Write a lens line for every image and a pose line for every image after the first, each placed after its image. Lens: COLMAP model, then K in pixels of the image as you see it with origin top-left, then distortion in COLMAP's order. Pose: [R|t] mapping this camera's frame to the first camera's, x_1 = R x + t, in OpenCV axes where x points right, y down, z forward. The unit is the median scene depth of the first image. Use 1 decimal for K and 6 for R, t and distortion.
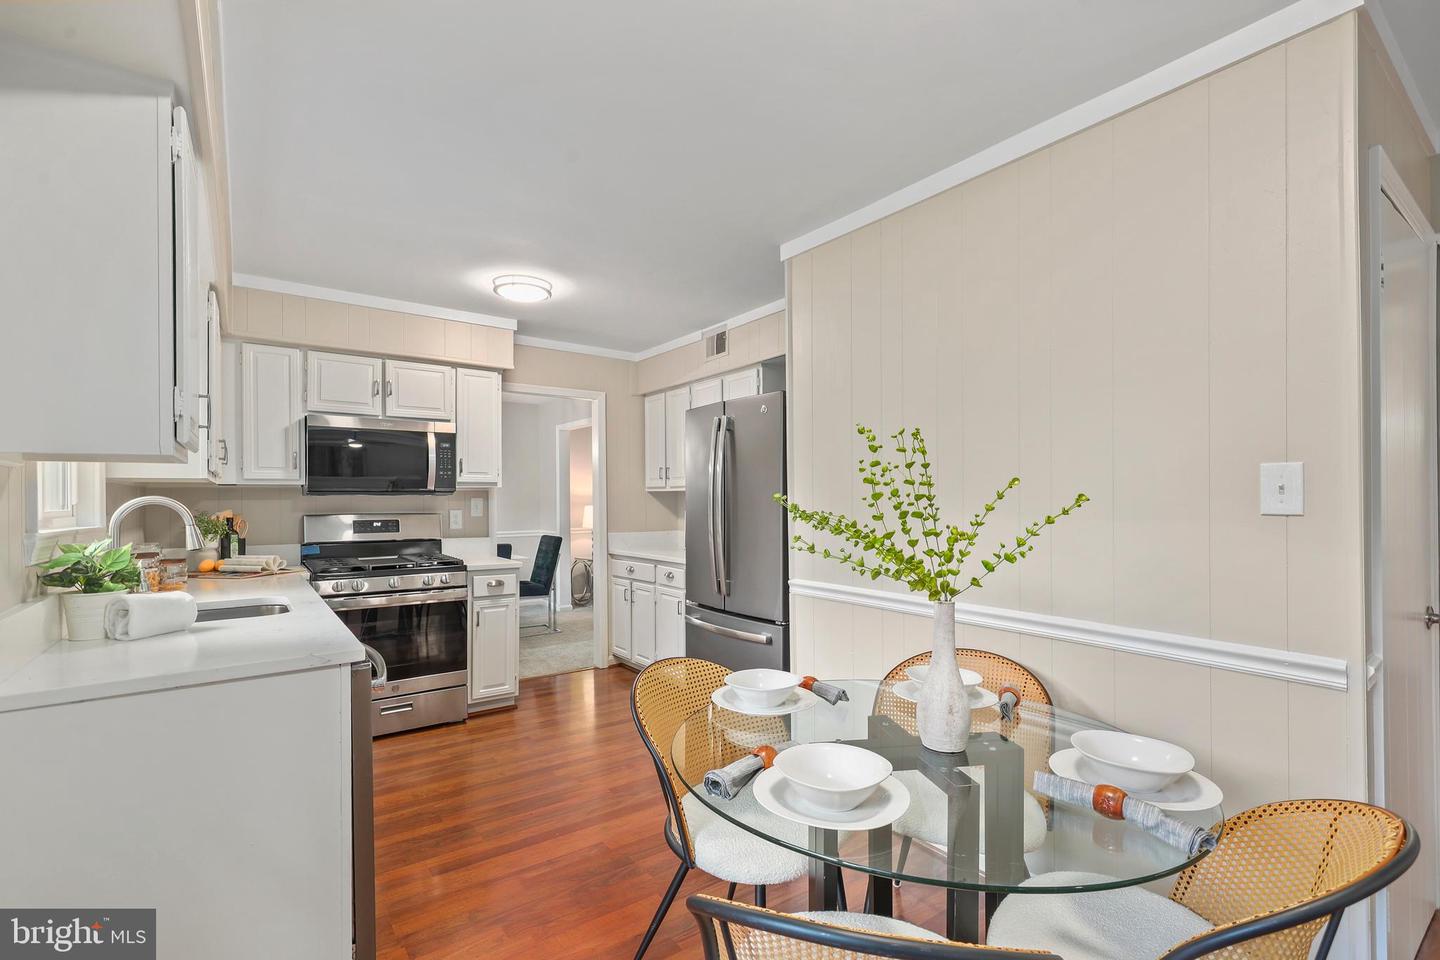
lens RADIAL K [[656.9, 0, 717.4], [0, 656.9, 488.1], [0, 0, 1]] dist [-0.001144, -0.000104]
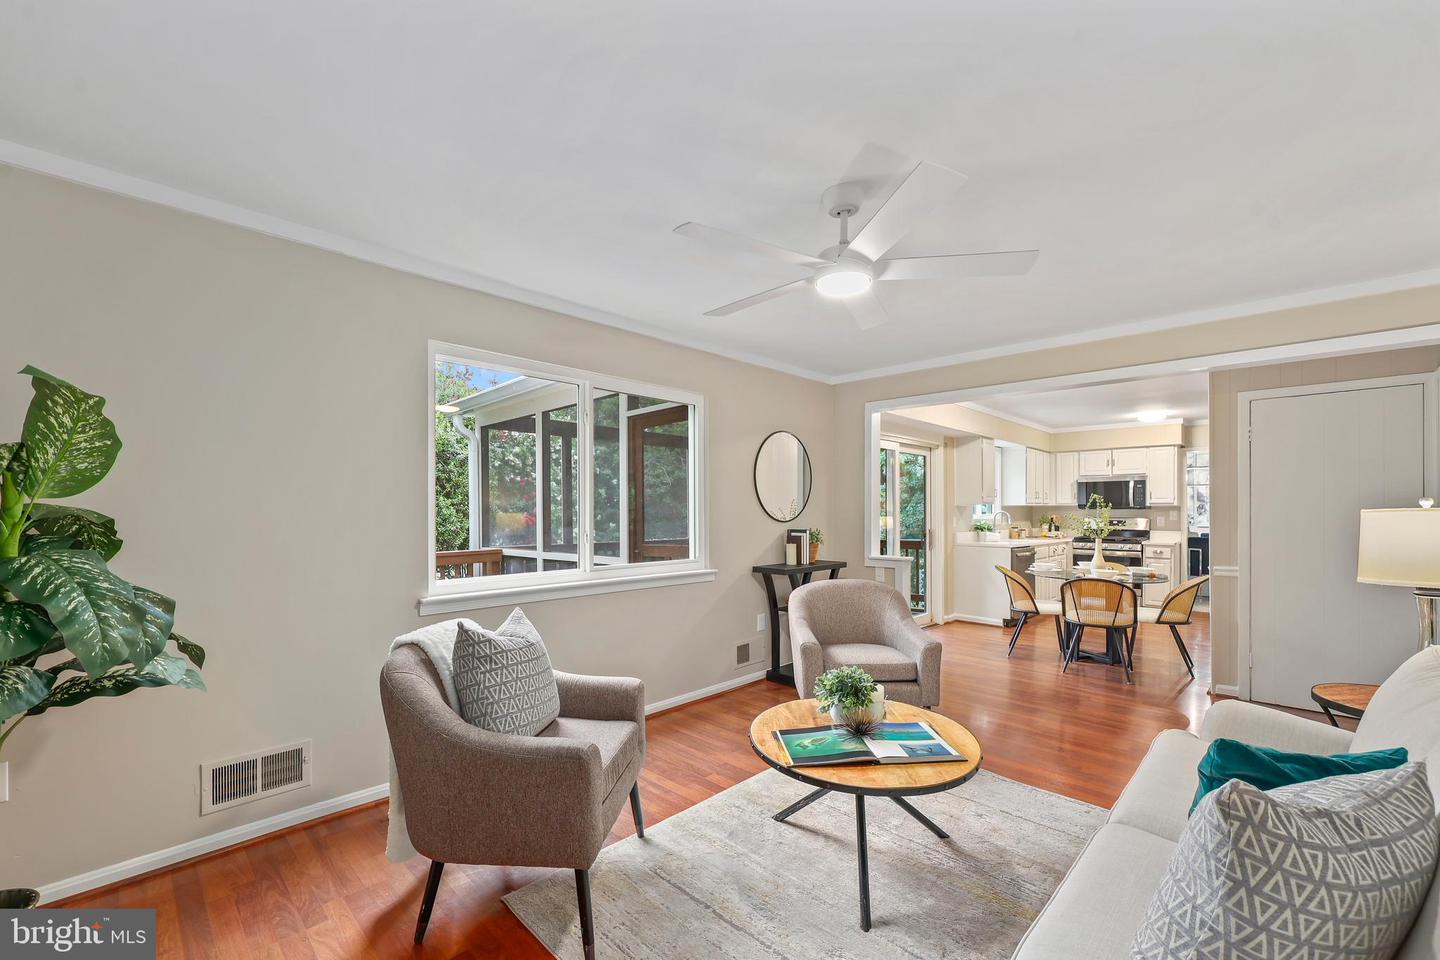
lens RADIAL K [[598.5, 0, 727.5], [0, 598.5, 507.5], [0, 0, 1]] dist [0.006986, 0.000067]
pose [[0.167283, 0.003972, -0.985901, 1.309079], [0.016038, 0.999849, 0.006749, -0.030455], [0.985778, -0.016941, 0.167194, -0.662352]]
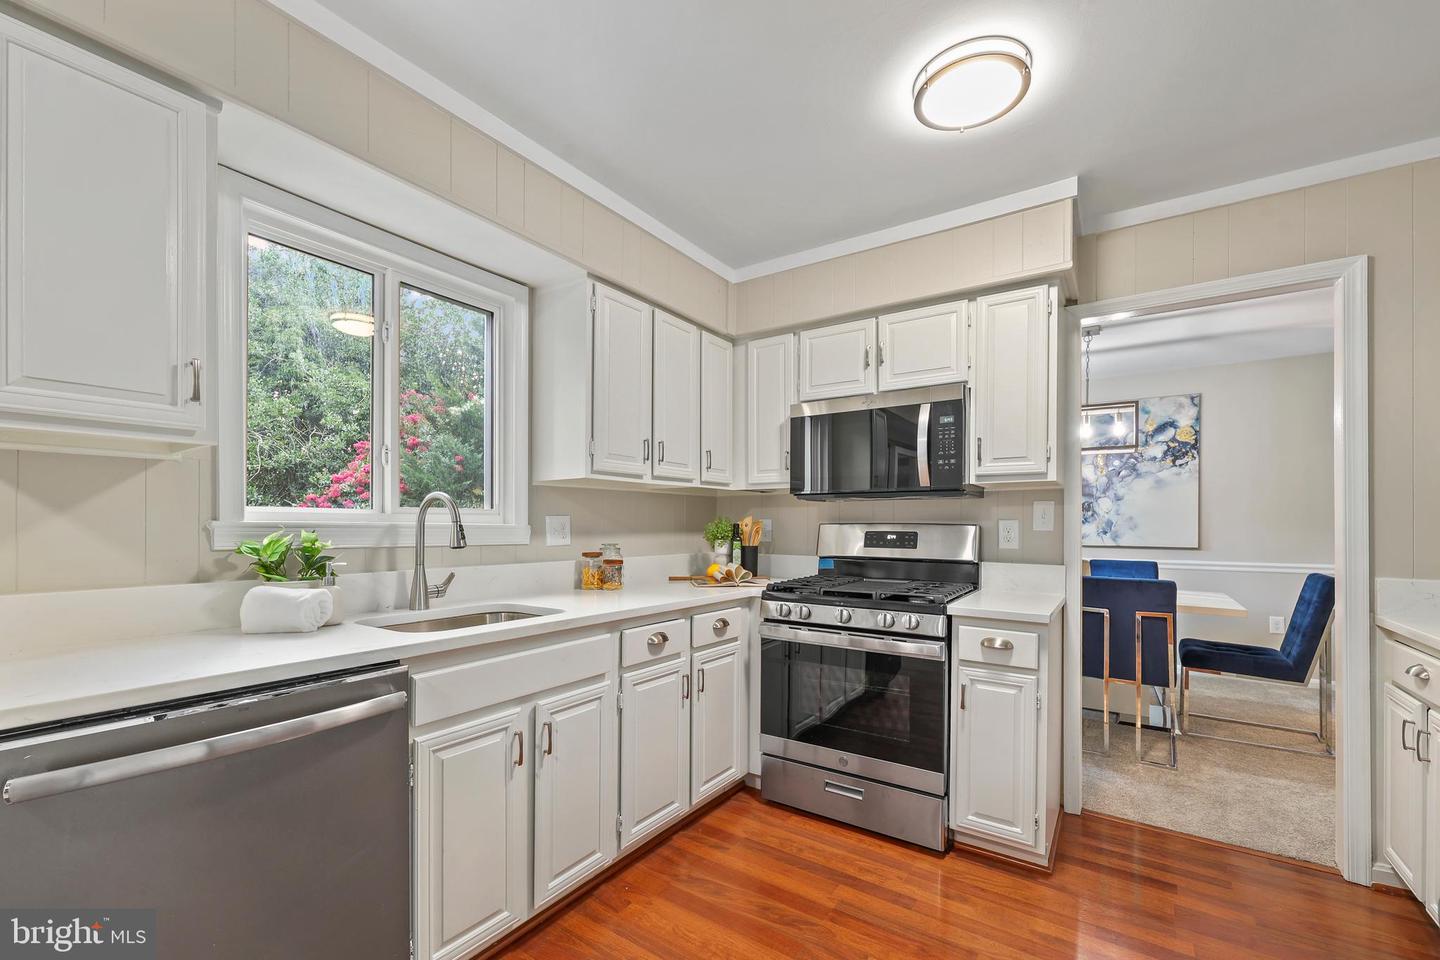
lens RADIAL K [[598.5, 0, 736.2], [0, 598.5, 523.2], [0, 0, 1]] dist [0.006986, 0.000067]
pose [[0.341122, 0.007563, -0.939989, 0.081575], [0.011538, 0.999859, 0.012232, 0.028840], [0.939948, -0.015018, 0.340987, 0.601283]]
